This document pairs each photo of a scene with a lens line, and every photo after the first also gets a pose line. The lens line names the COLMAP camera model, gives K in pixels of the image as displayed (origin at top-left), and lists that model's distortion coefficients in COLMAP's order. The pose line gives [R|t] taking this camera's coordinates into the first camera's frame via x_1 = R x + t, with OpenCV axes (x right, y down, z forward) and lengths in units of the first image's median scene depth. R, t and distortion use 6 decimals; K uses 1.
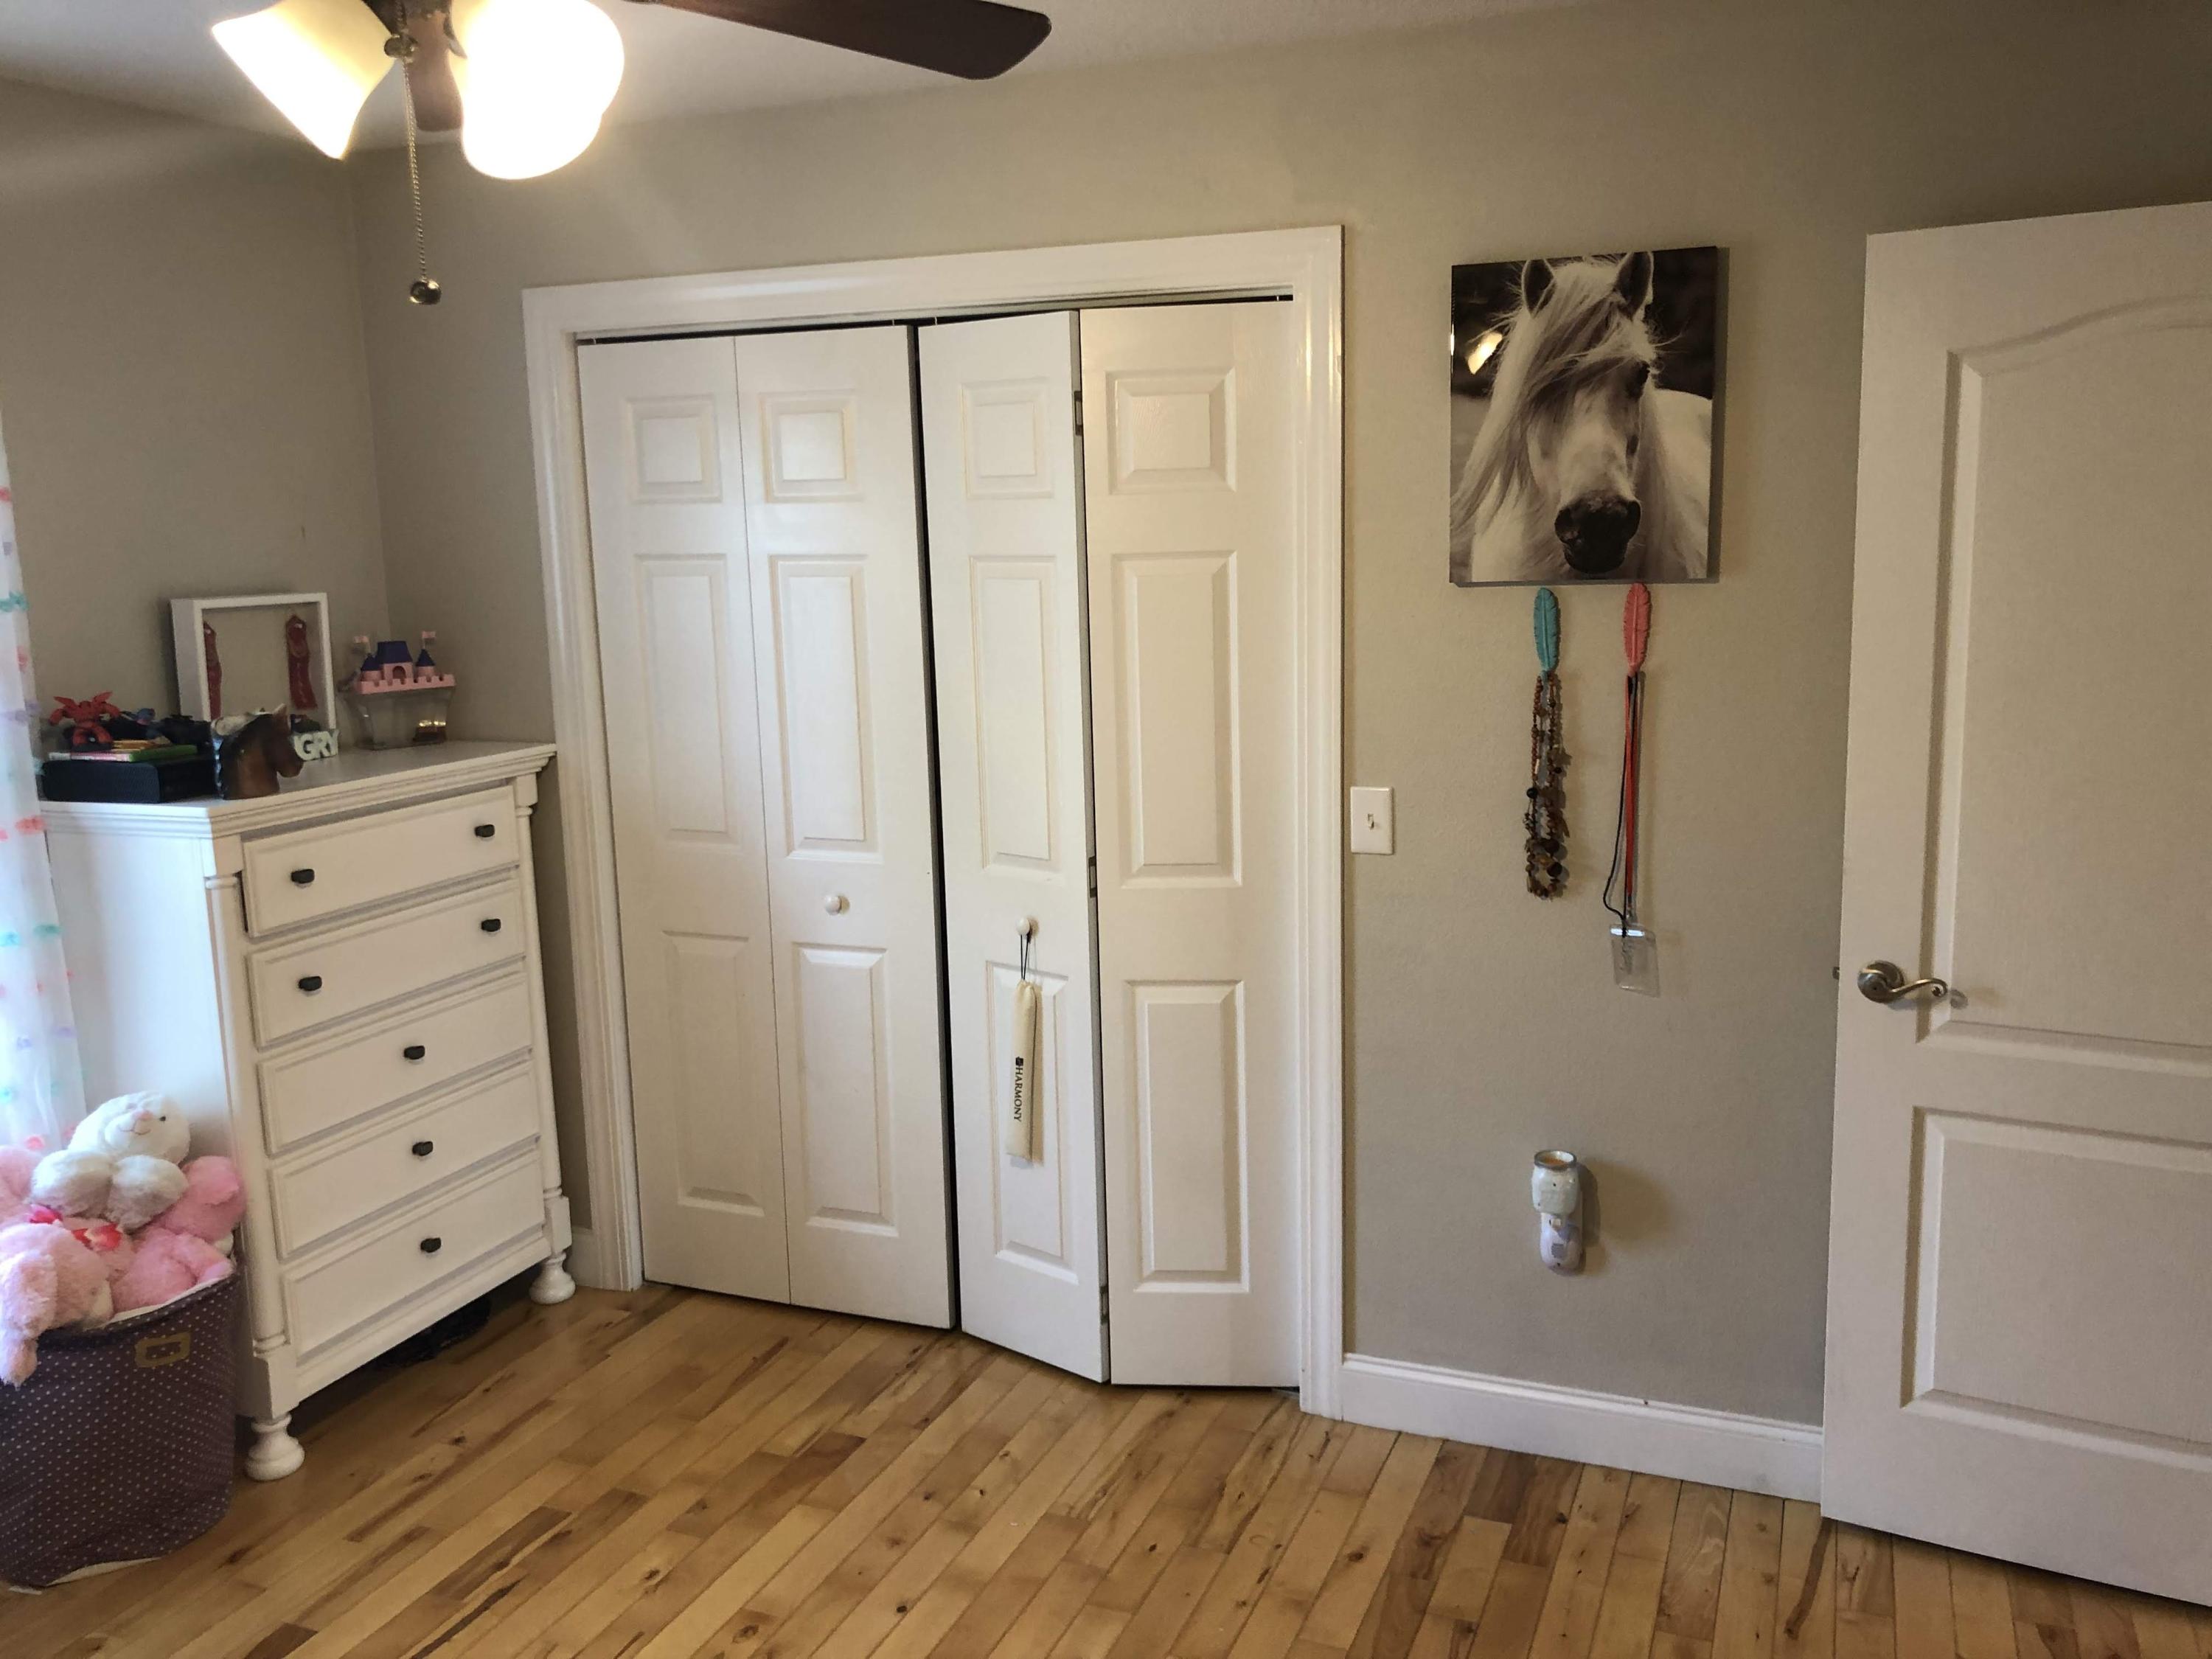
lens RADIAL K [[1848.2, 0, 1106.0], [0, 1848.2, 829.5], [0, 0, 1]] dist [0.006707, 0.001005]
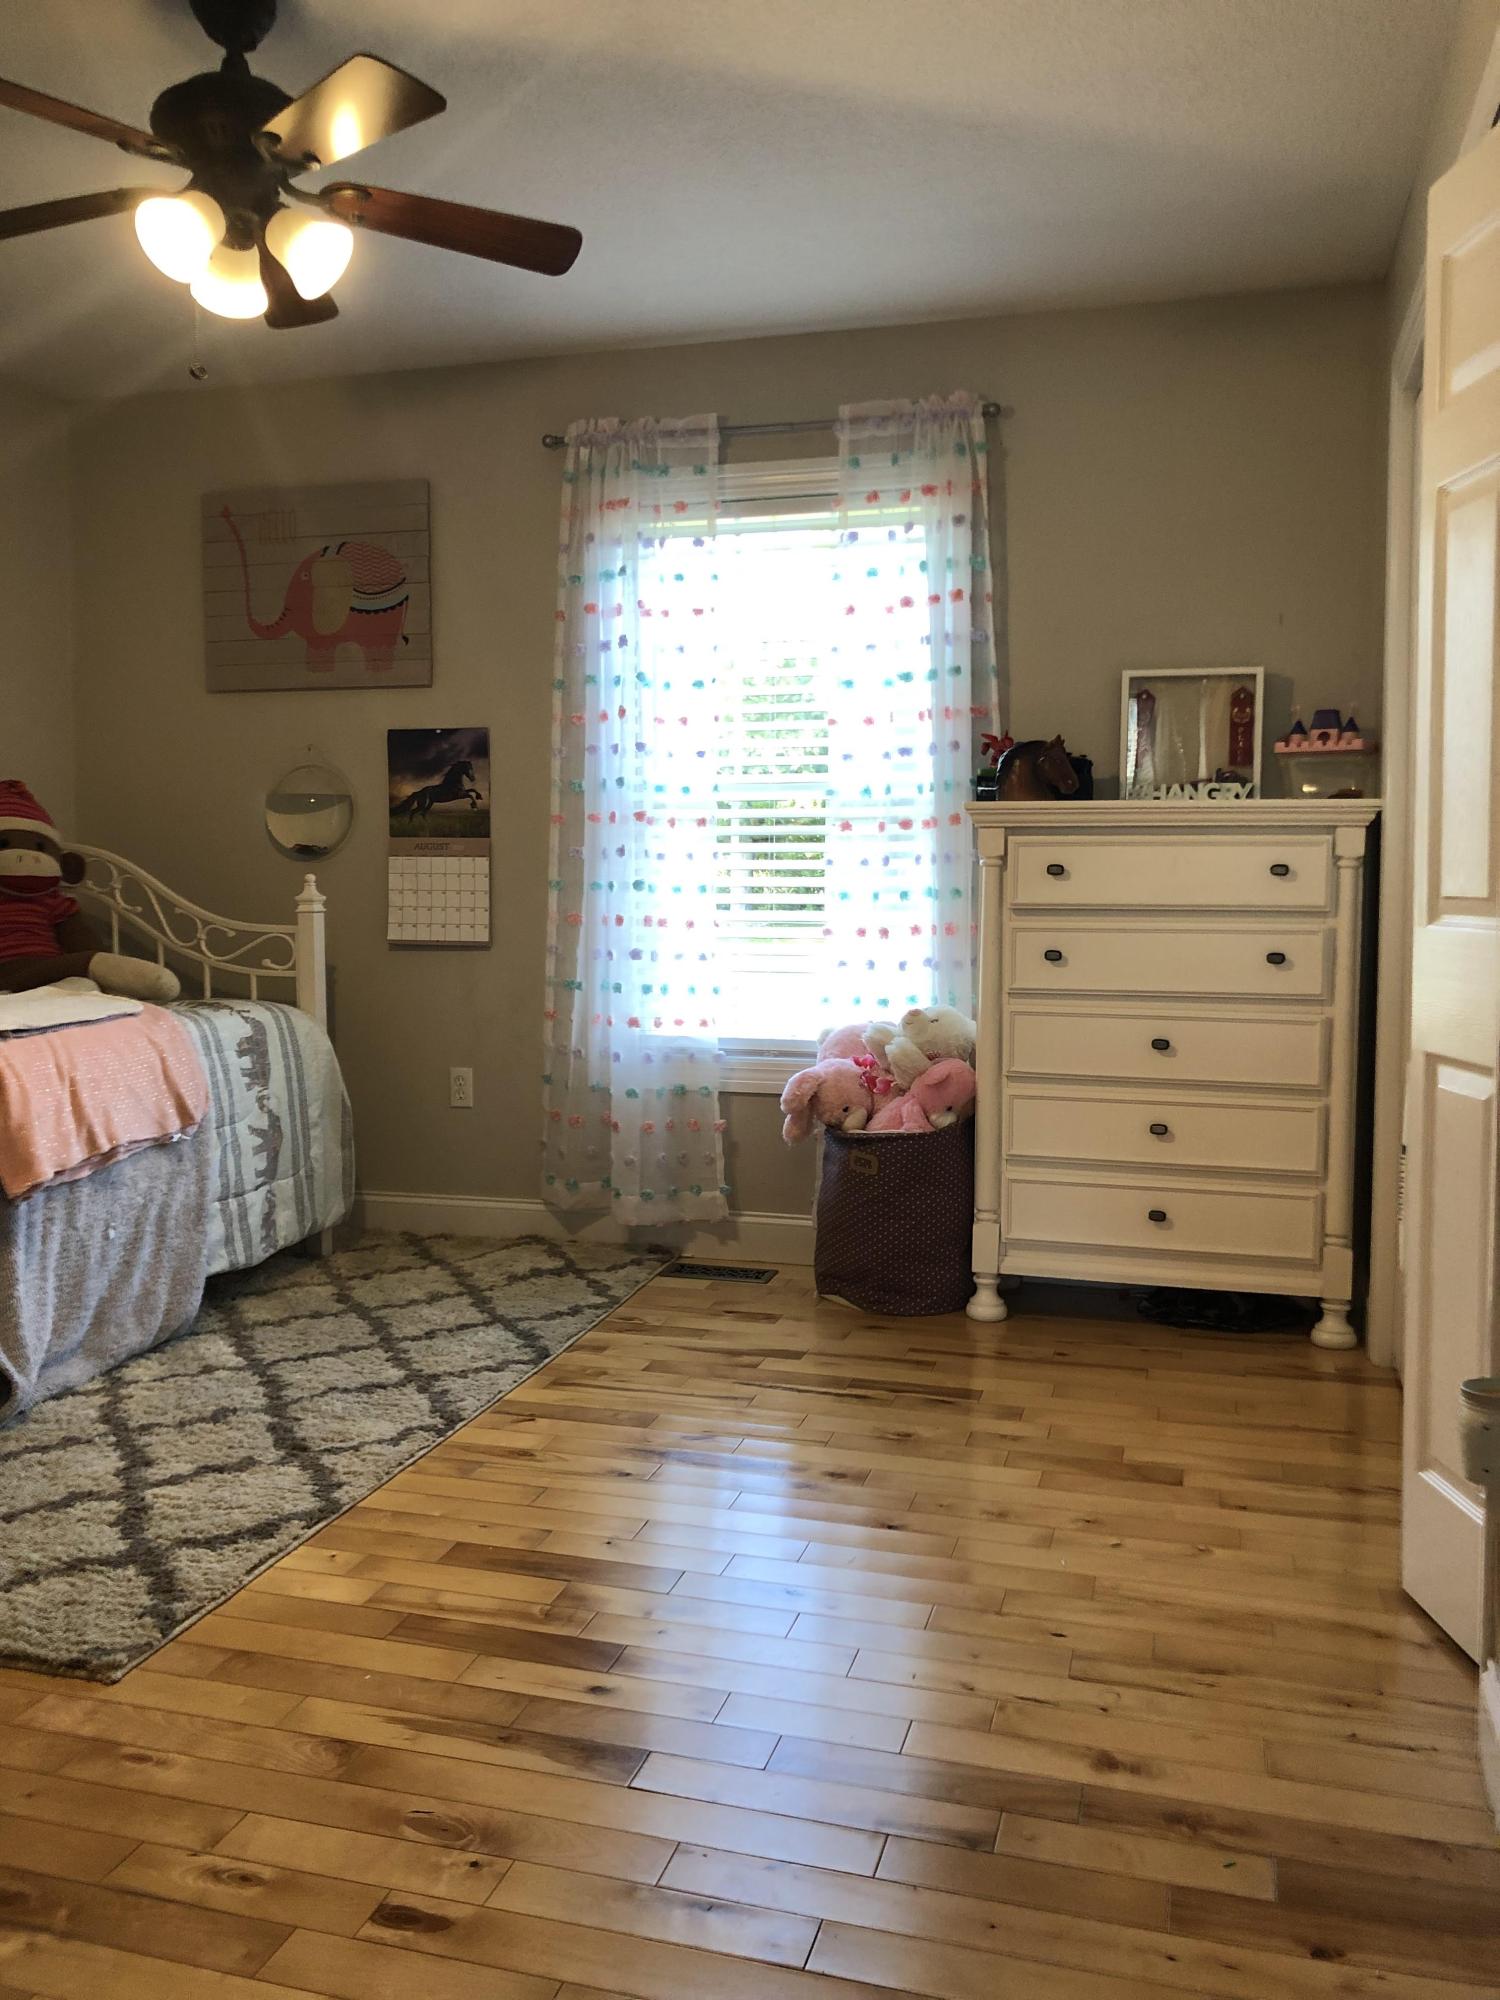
lens RADIAL K [[1671.0, 0, 750.0], [0, 1671.0, 1000.0], [0, 0, 1]] dist [0.006707, 0.001005]
pose [[0.092534, 0.097330, -0.990941, 0.693618], [-0.170165, 0.982116, 0.080573, 0.055754], [0.981061, 0.161168, 0.107442, 0.671400]]
